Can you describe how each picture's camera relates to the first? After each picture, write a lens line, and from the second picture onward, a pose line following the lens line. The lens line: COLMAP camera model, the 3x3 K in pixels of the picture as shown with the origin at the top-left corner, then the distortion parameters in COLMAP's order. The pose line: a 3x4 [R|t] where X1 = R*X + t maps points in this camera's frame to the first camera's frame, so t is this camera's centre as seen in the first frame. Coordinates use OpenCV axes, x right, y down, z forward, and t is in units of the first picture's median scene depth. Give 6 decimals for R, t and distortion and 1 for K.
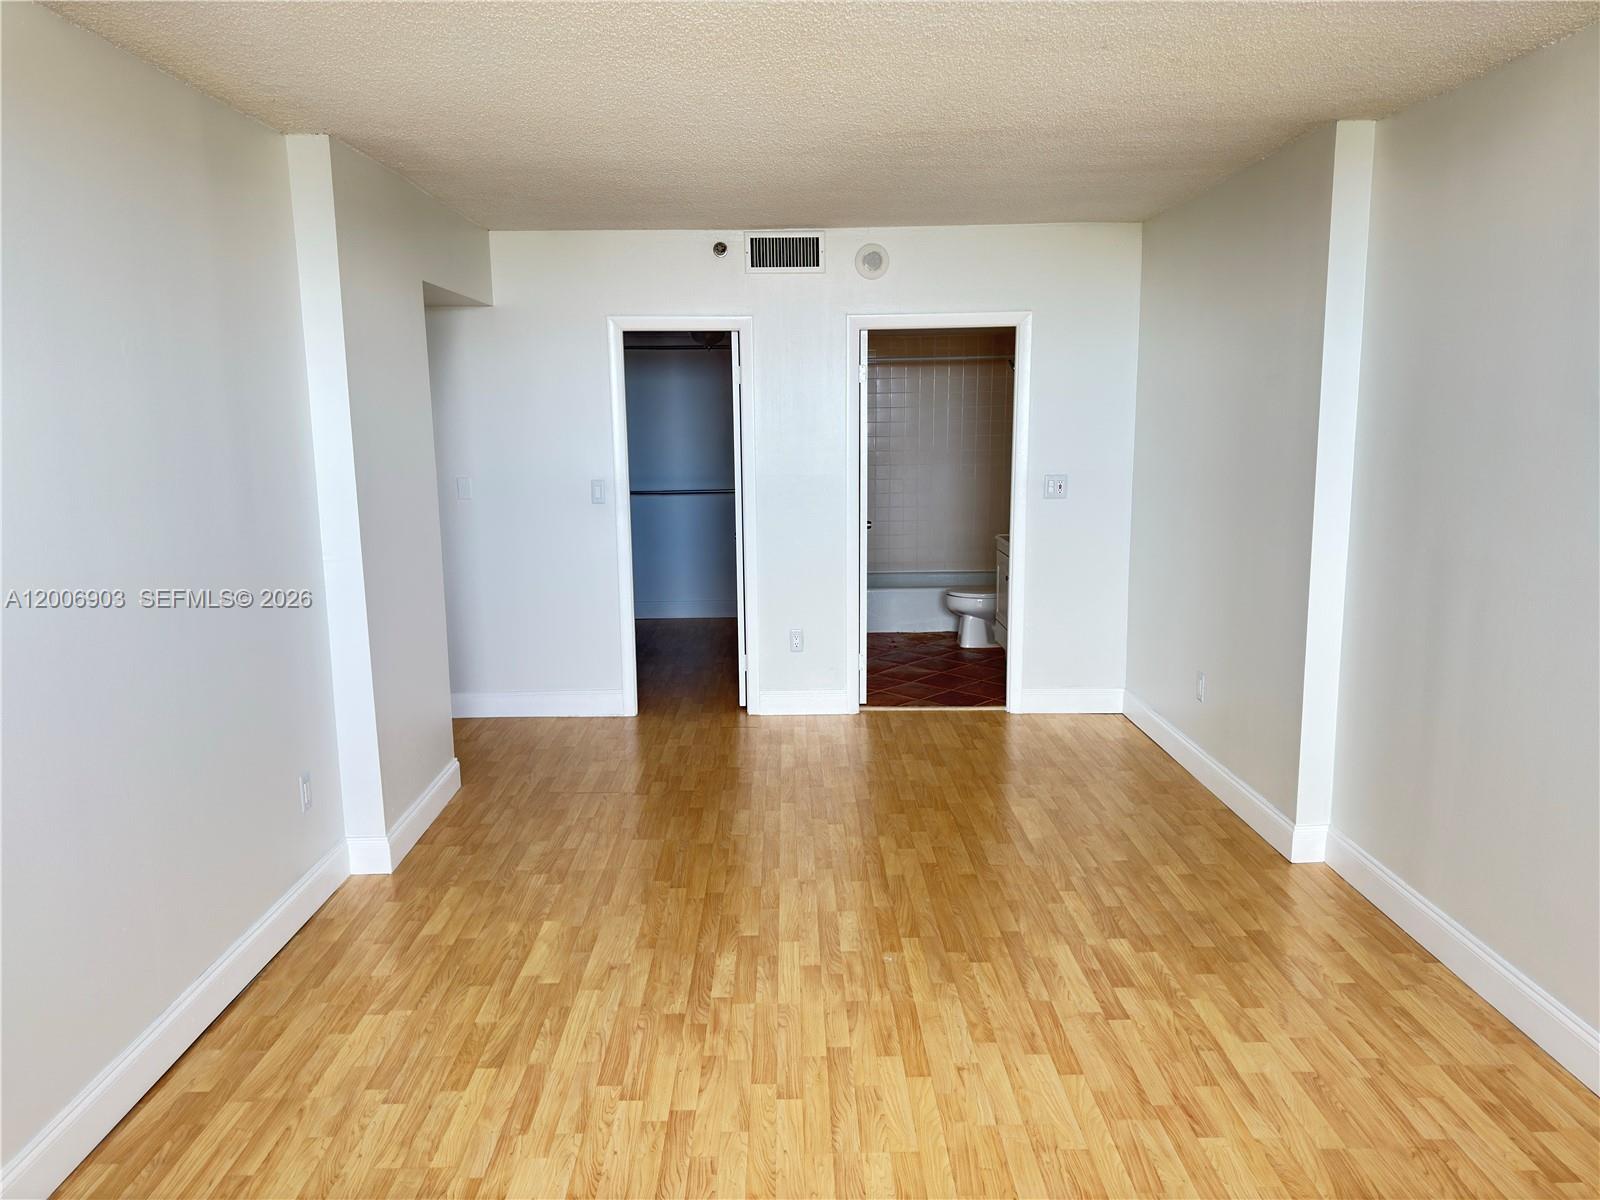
lens RADIAL K [[1124.4, 0, 799.3], [0, 1124.4, 595.0], [0, 0, 1]] dist [-0.014350, -0.011256]
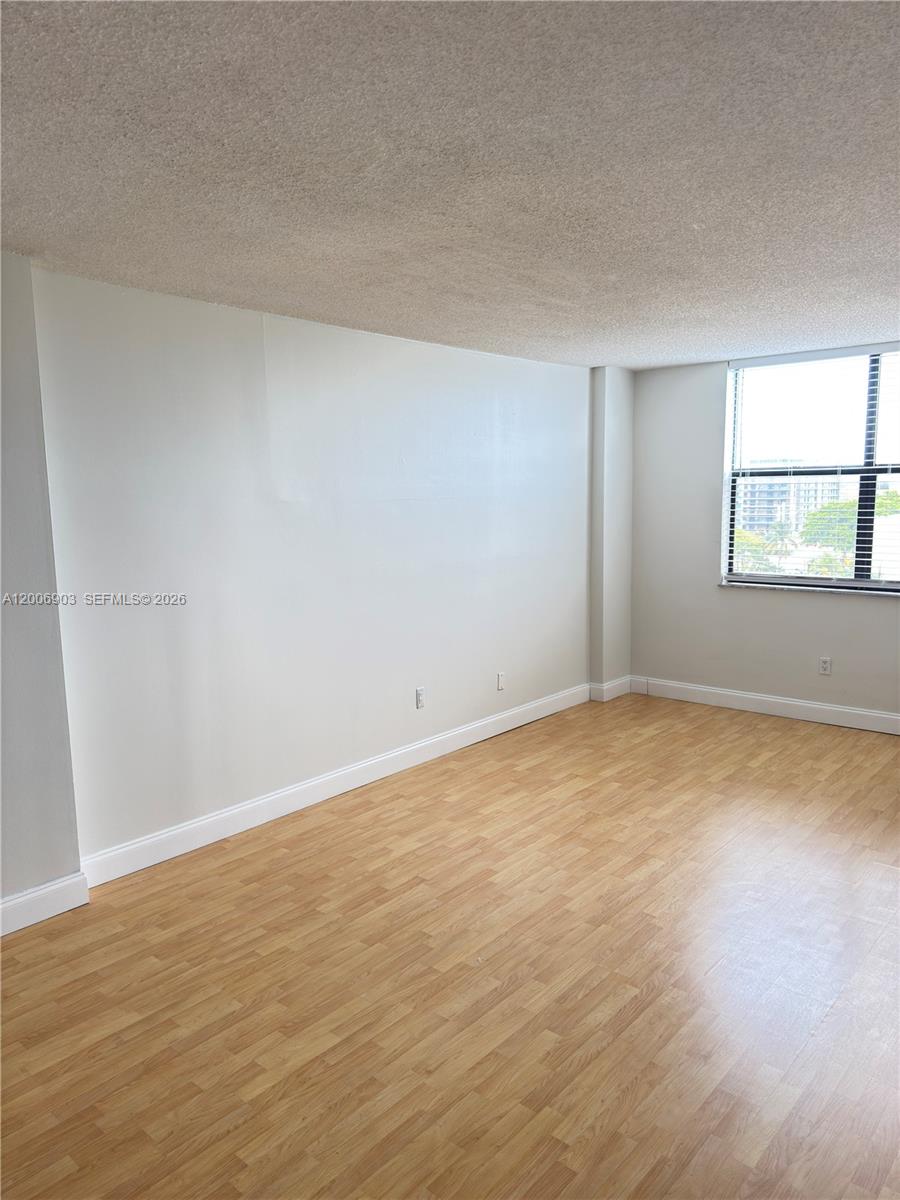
lens RADIAL K [[843.3, 0, 448.6], [0, 843.3, 601.5], [0, 0, 1]] dist [-0.014350, -0.011256]
pose [[-0.748227, -0.062328, 0.660509, -0.496582], [0.140133, 0.958268, 0.249169, -0.282851], [-0.648474, 0.278994, -0.708268, 1.690369]]
